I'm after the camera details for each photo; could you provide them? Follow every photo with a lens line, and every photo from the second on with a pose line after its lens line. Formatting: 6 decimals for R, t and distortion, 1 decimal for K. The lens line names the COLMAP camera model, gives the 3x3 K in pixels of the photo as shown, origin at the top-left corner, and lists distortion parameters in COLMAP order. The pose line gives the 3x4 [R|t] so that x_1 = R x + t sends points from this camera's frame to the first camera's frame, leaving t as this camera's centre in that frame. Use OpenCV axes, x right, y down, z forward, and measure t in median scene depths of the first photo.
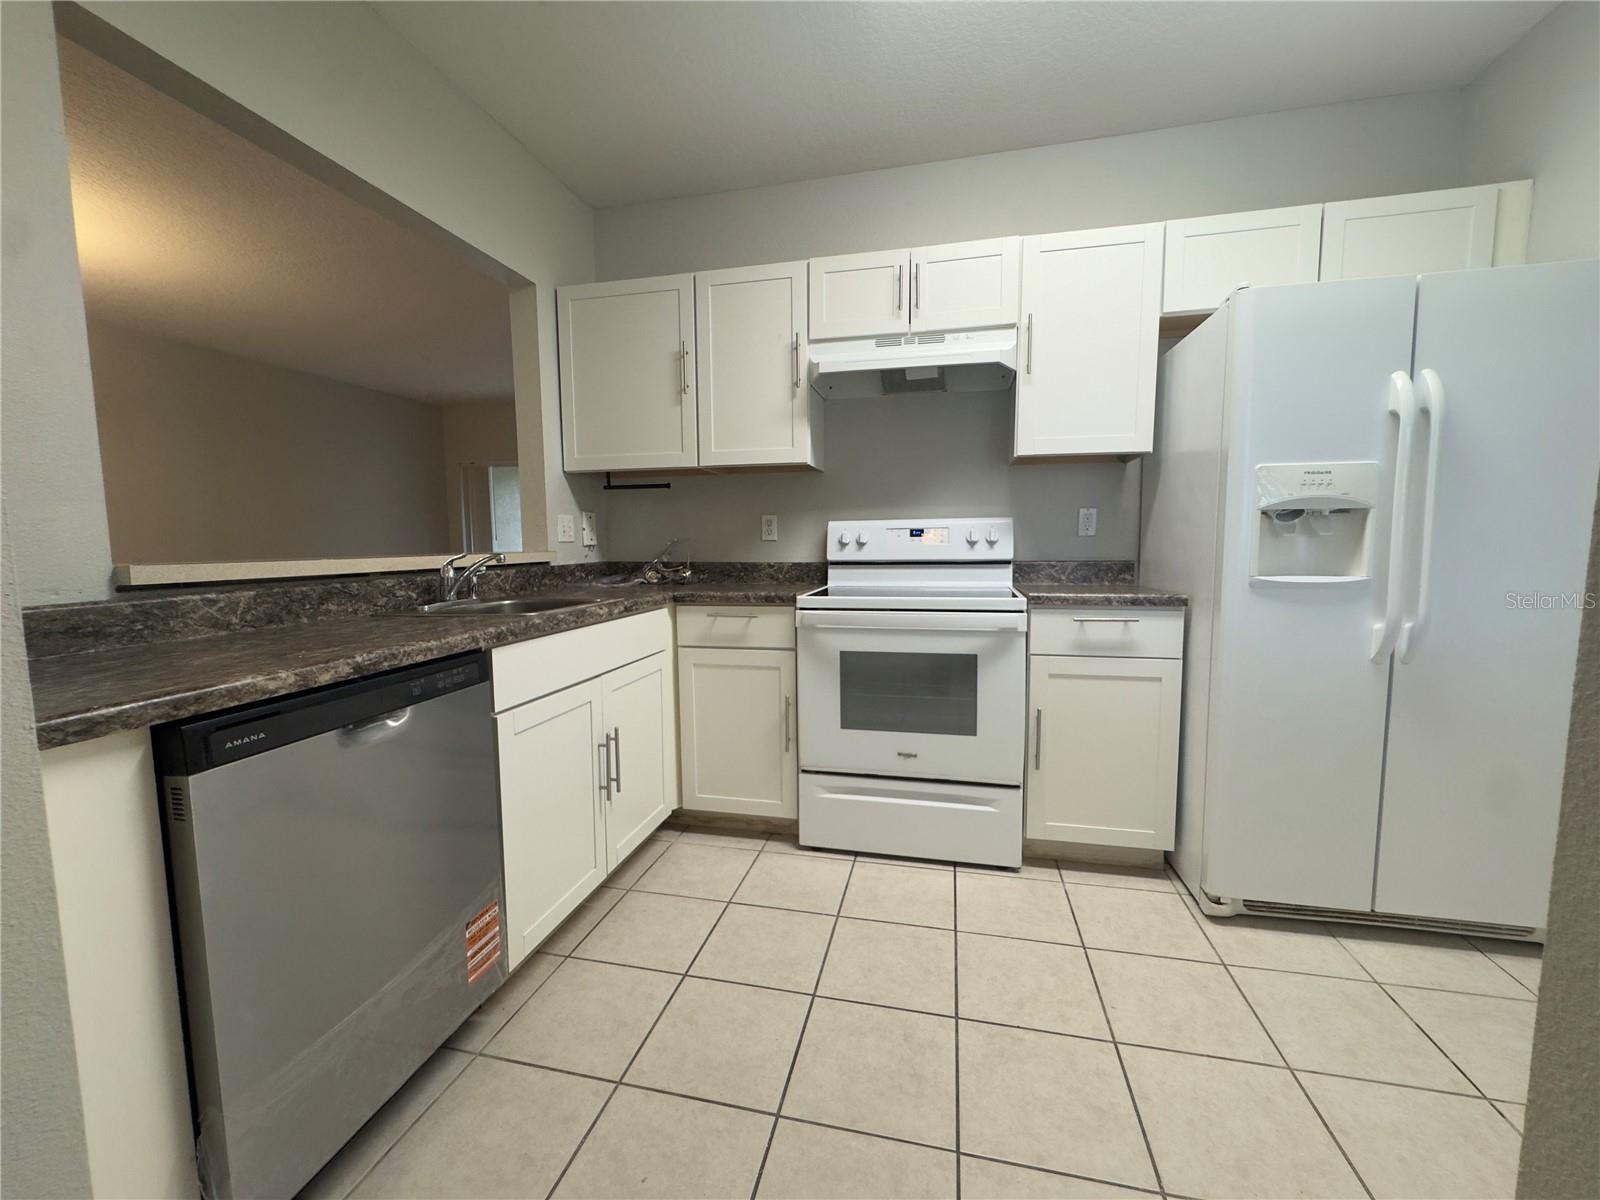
lens RADIAL K [[644.2, 0, 800.0], [0, 644.2, 600.0], [0, 0, 1]] dist [-0.005496, 0.003052]
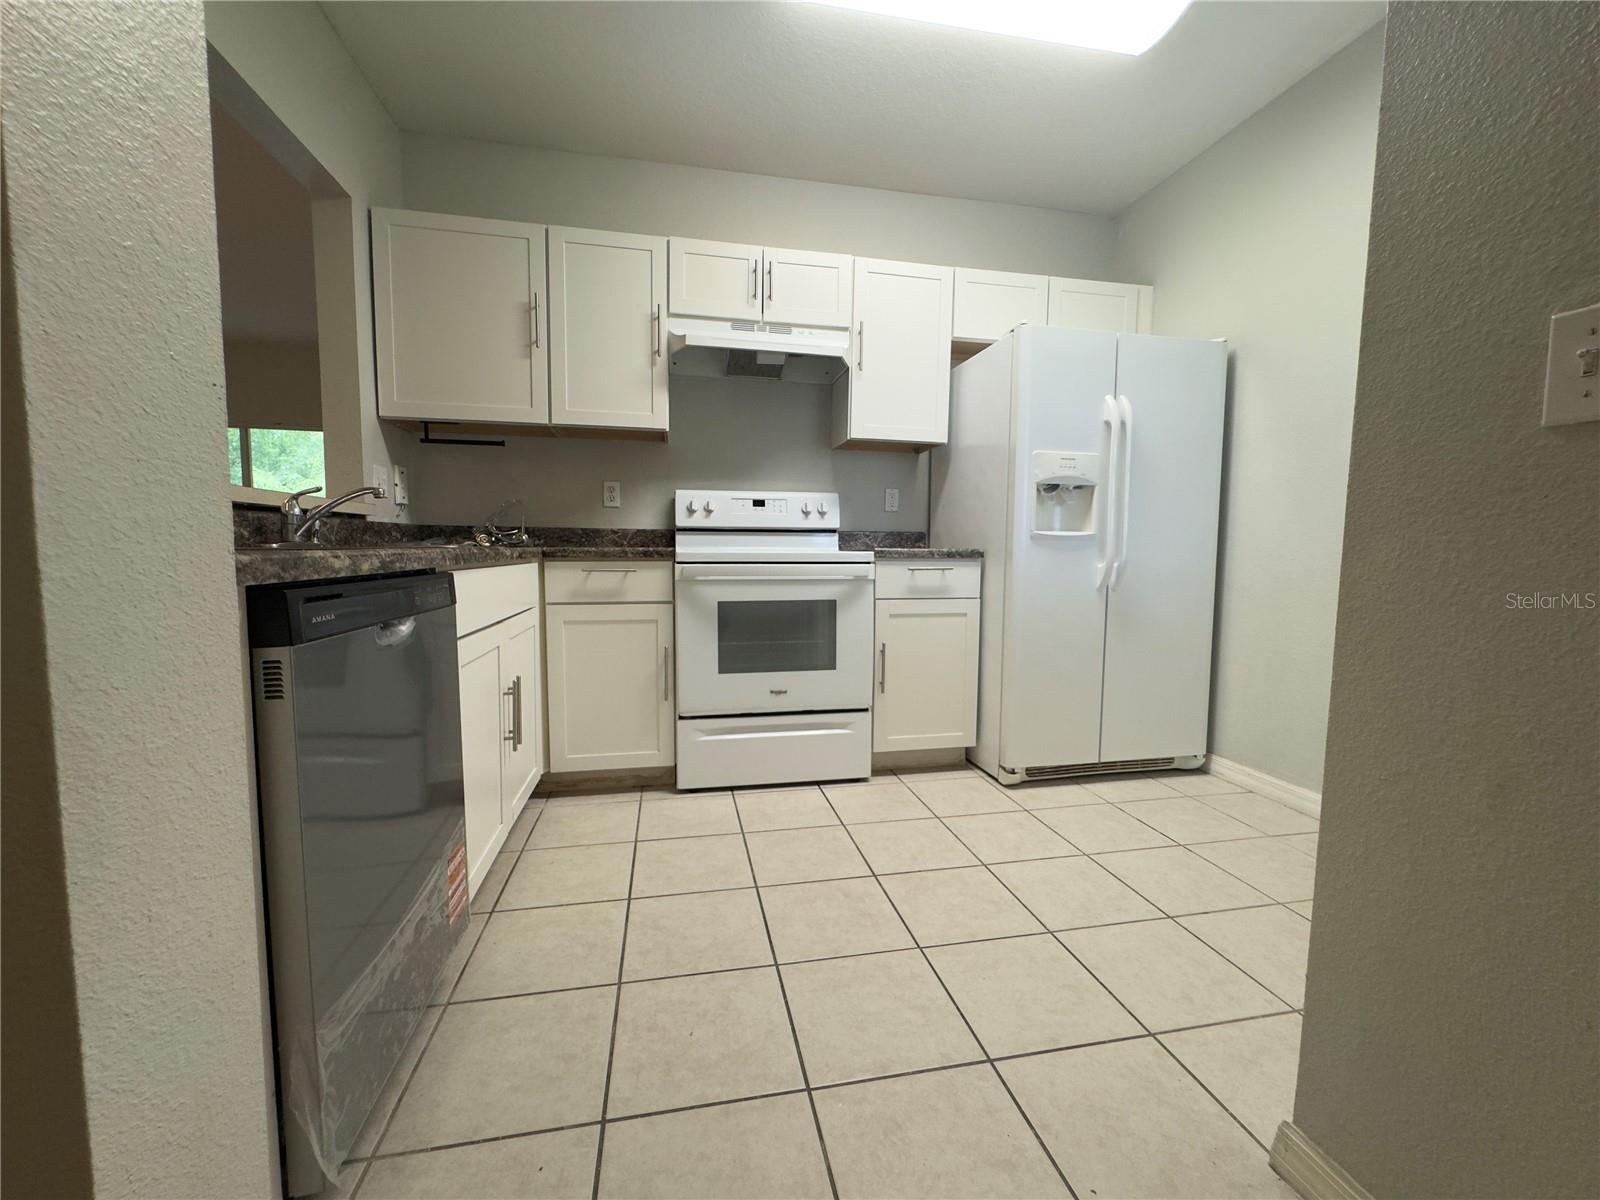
lens RADIAL K [[644.2, 0, 800.0], [0, 644.2, 600.0], [0, 0, 1]] dist [-0.005496, 0.003052]
pose [[0.908728, -0.015743, 0.417092, -0.254003], [0.021628, 0.999722, -0.009389, 0.086354], [-0.416828, 0.017553, 0.908816, -0.042302]]
